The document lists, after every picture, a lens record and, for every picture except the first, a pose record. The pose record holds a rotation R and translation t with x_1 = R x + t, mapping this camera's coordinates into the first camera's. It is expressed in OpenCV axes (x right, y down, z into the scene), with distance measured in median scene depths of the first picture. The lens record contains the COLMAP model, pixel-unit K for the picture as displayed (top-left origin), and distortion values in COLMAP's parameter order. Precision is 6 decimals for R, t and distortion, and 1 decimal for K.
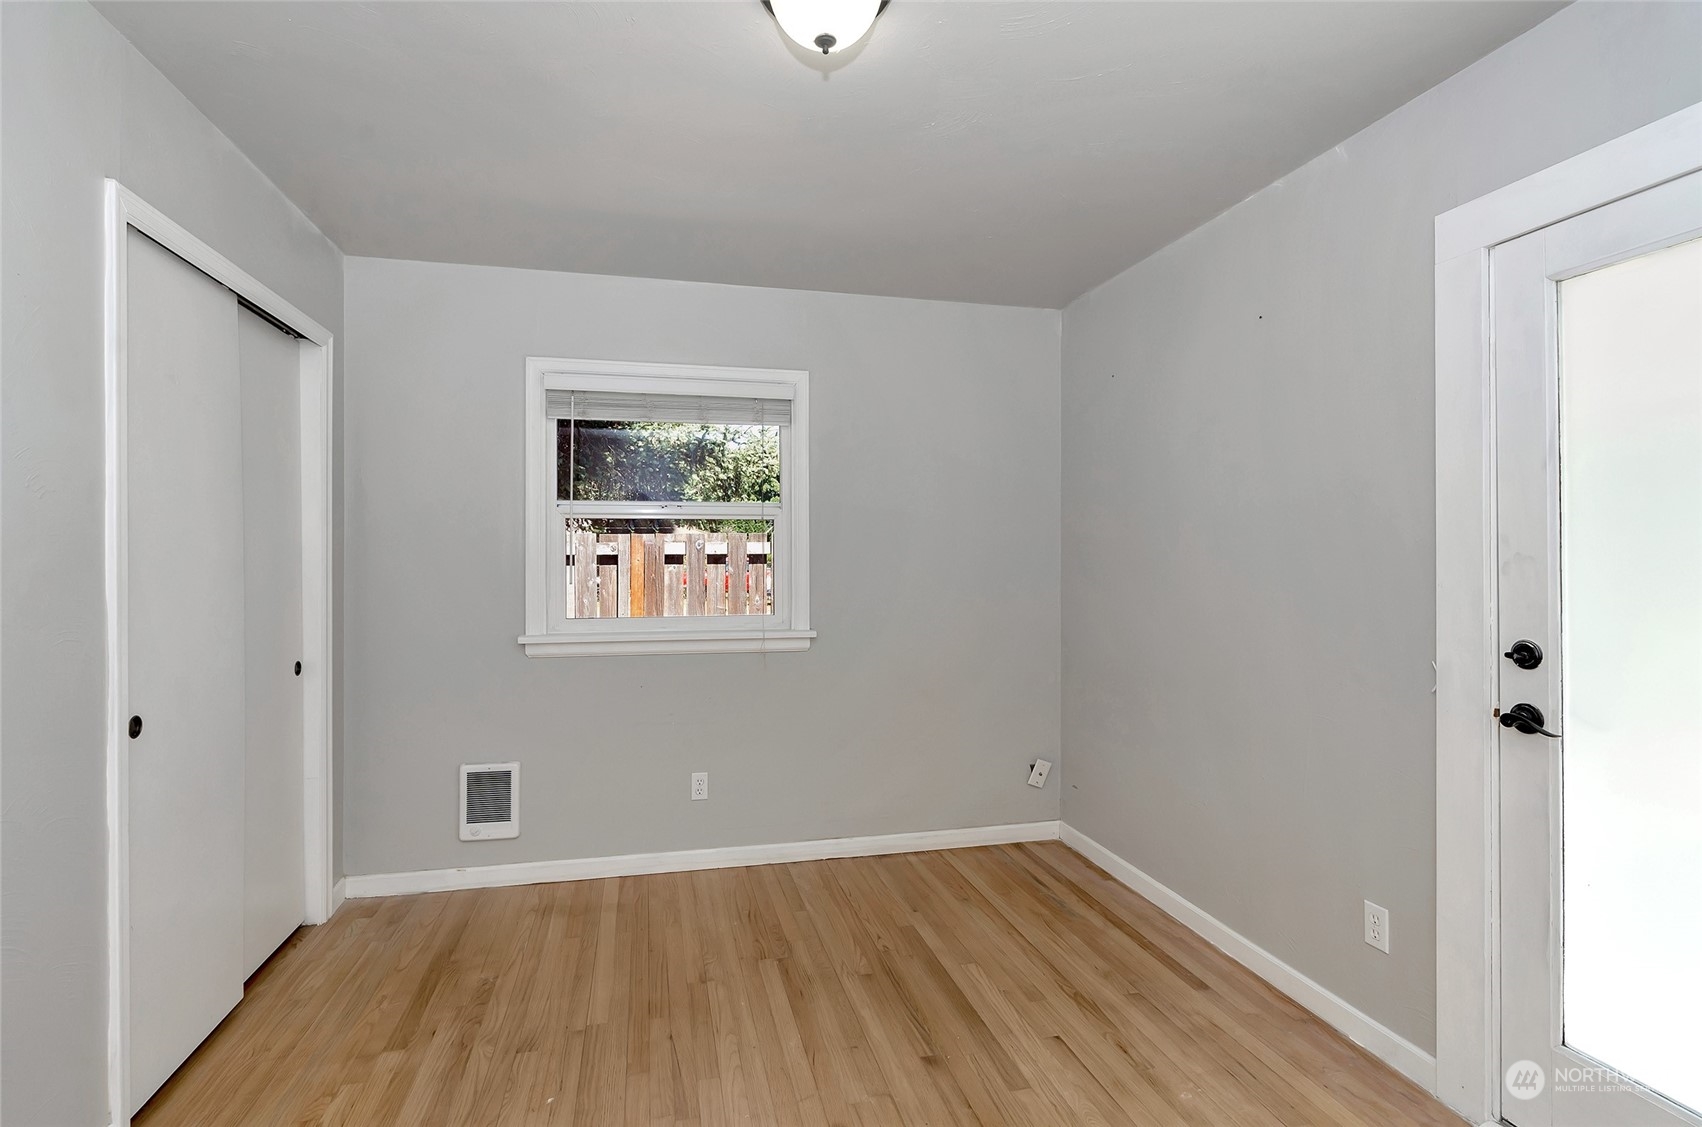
lens RADIAL K [[789.7, 0, 842.1], [0, 789.7, 565.7], [0, 0, 1]] dist [-0.006505, 0.001012]
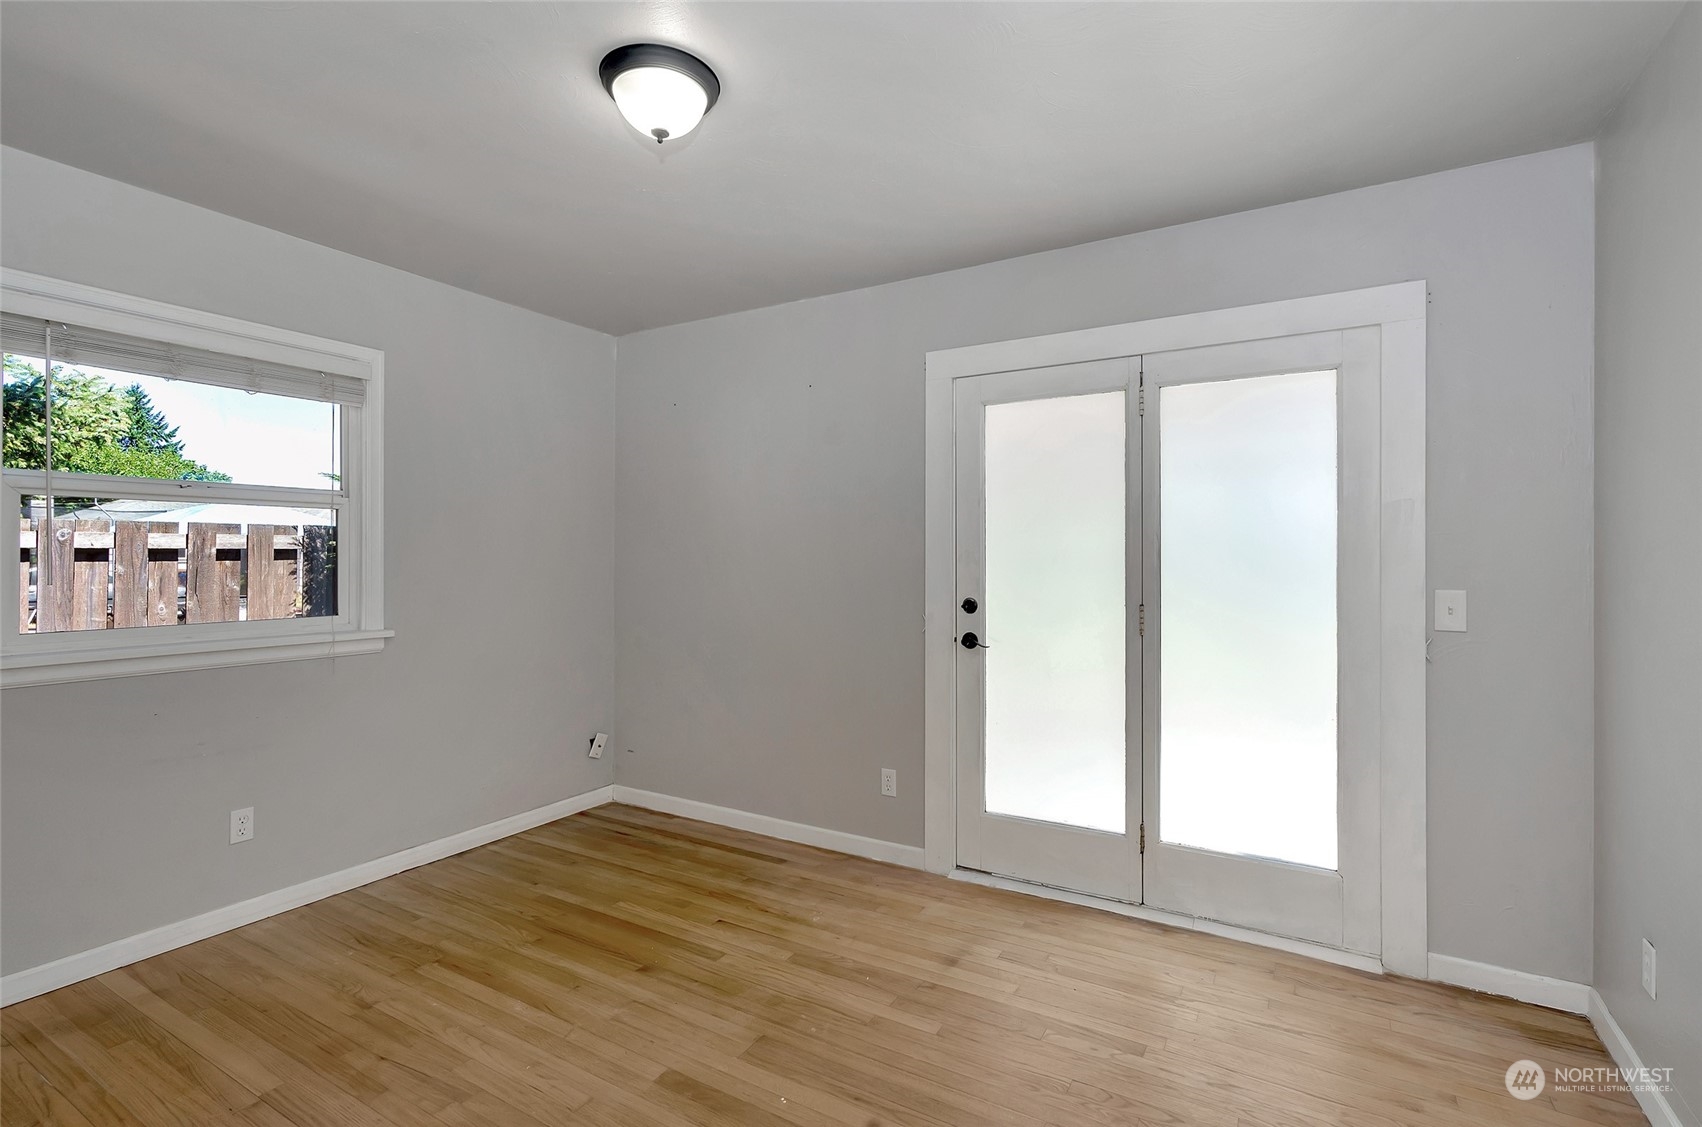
lens RADIAL K [[789.7, 0, 842.1], [0, 789.7, 565.7], [0, 0, 1]] dist [-0.006505, 0.001012]
pose [[0.693628, -0.004860, 0.720317, -0.402632], [0.006063, 0.999981, 0.000908, 0.010384], [-0.720308, 0.003738, 0.693645, -0.038394]]
